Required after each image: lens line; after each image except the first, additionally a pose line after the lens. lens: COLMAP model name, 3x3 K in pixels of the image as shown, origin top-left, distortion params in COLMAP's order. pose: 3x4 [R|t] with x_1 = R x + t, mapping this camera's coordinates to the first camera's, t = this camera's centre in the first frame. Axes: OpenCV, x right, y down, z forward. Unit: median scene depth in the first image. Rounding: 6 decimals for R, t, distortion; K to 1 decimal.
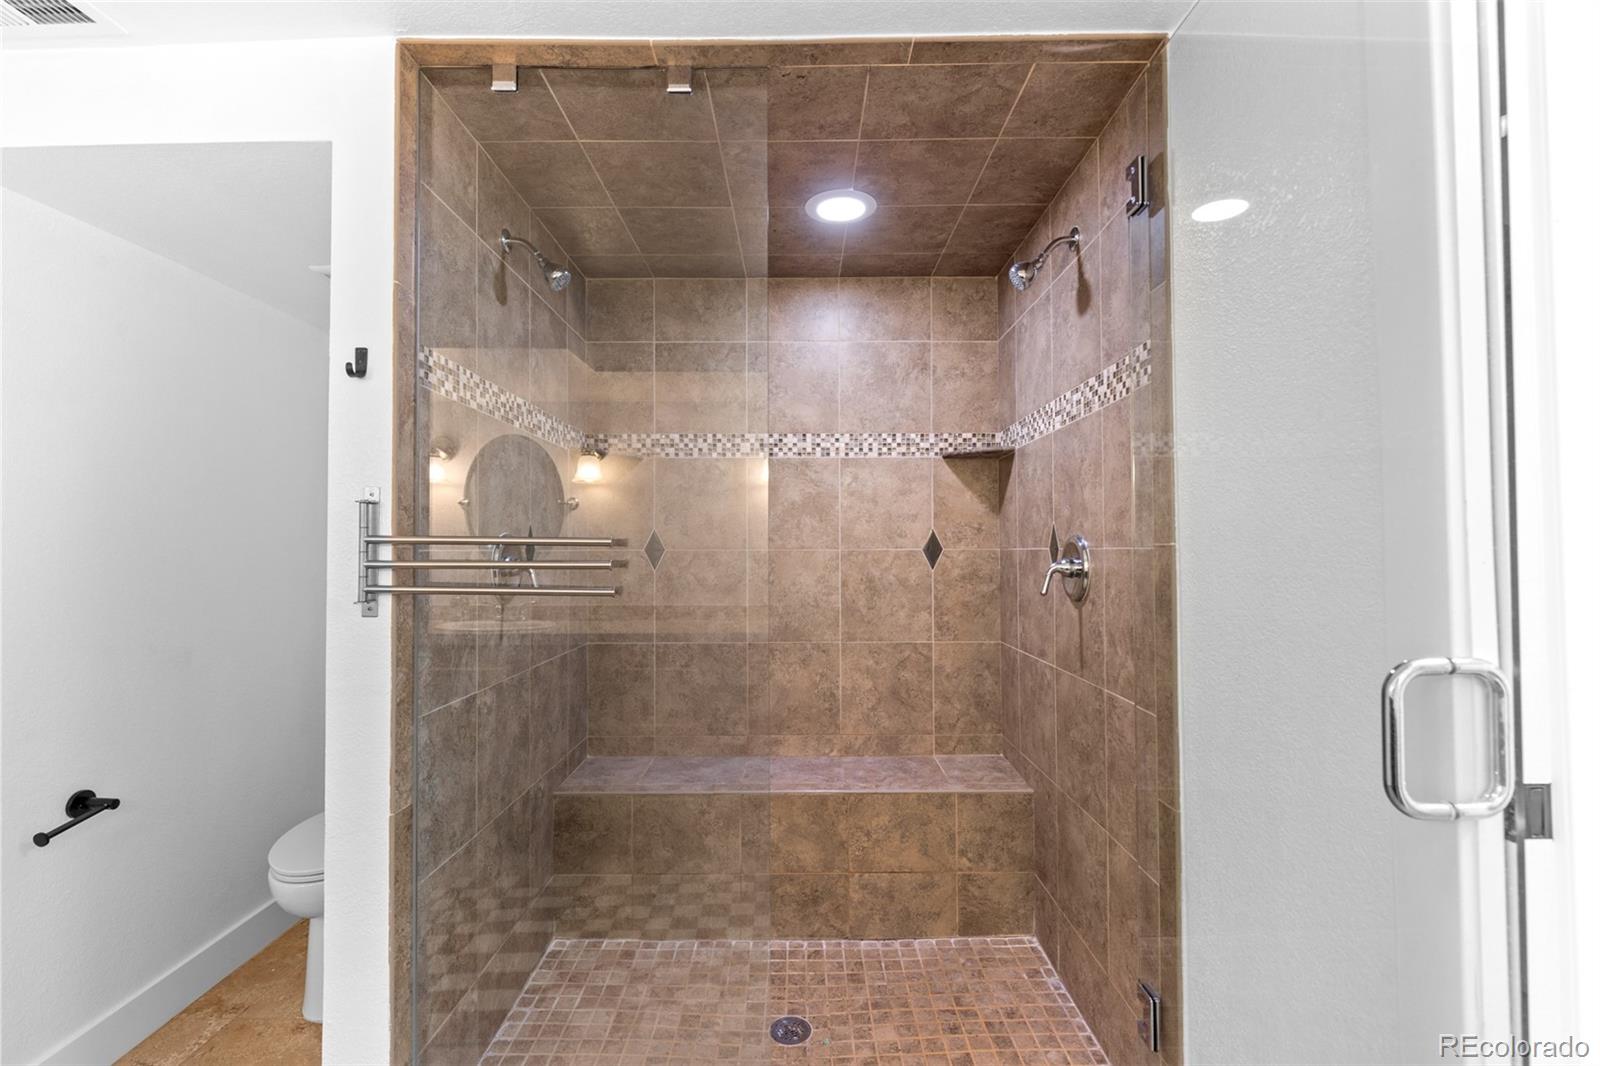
lens RADIAL K [[717.9, 0, 797.5], [0, 717.9, 535.0], [0, 0, 1]] dist [0.004276, -0.000363]
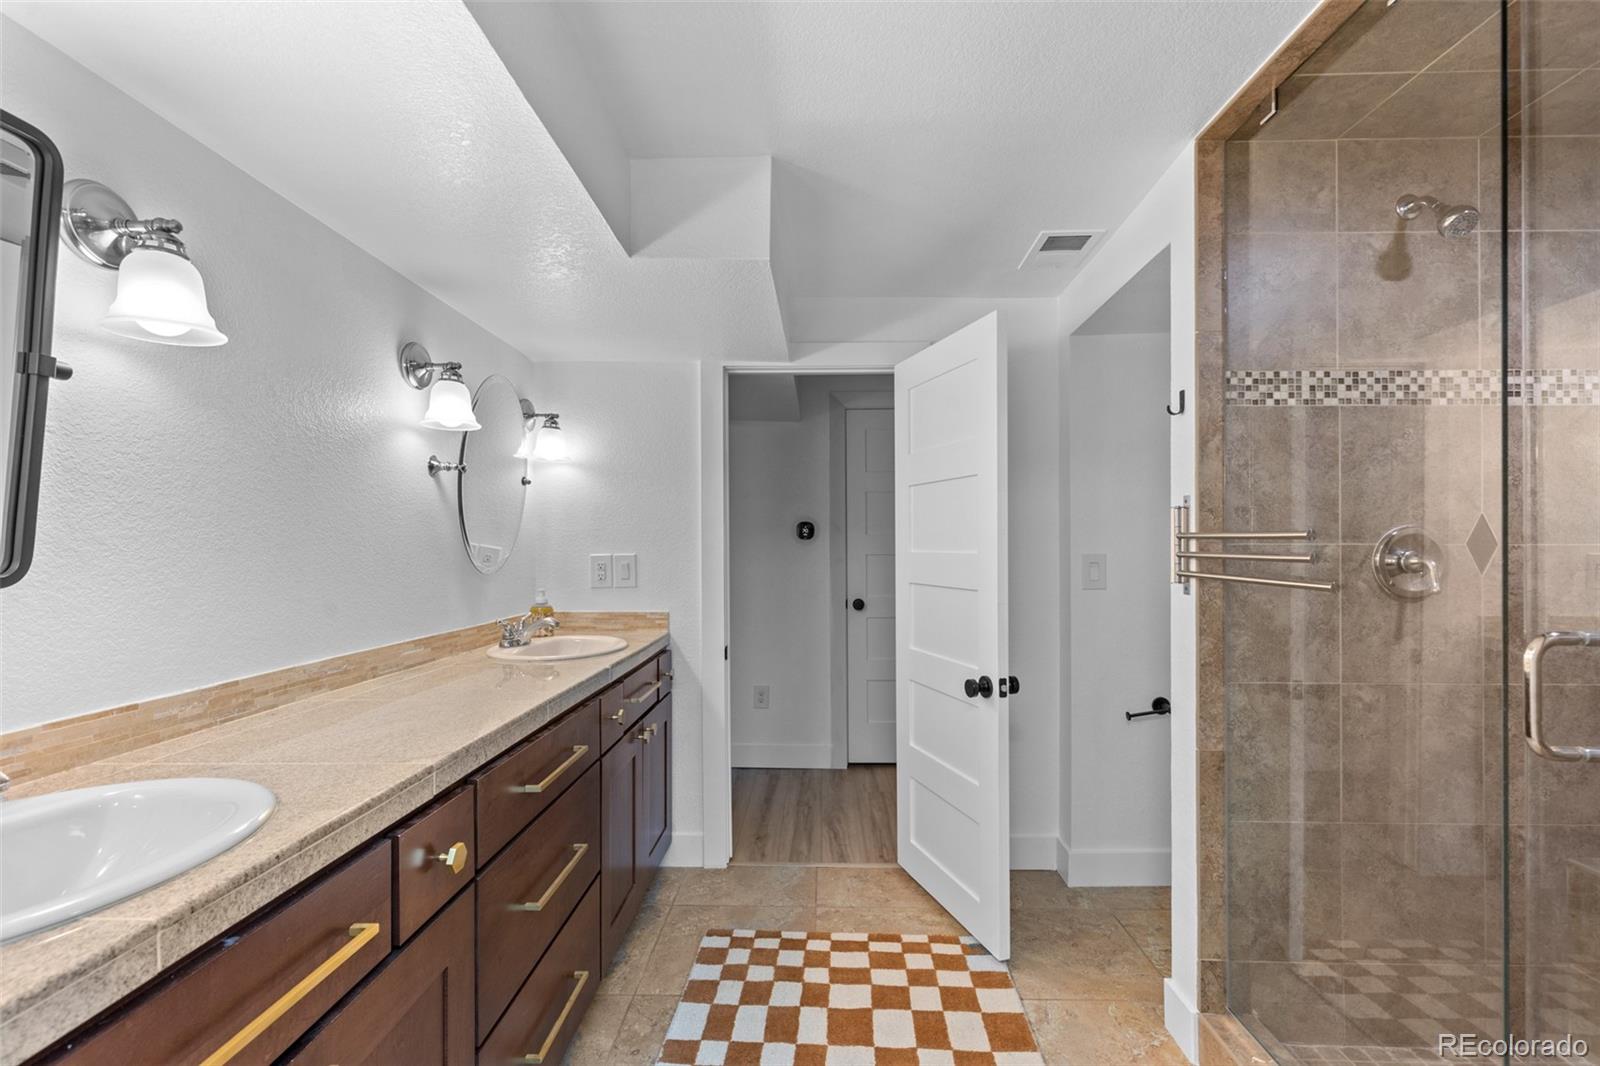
lens RADIAL K [[717.9, 0, 797.9], [0, 717.9, 535.6], [0, 0, 1]] dist [0.004276, -0.000363]
pose [[-0.037599, -0.004420, -0.999283, 0.734446], [0.021626, 0.999752, -0.005236, -0.001758], [0.999059, -0.021807, -0.037494, 0.338162]]
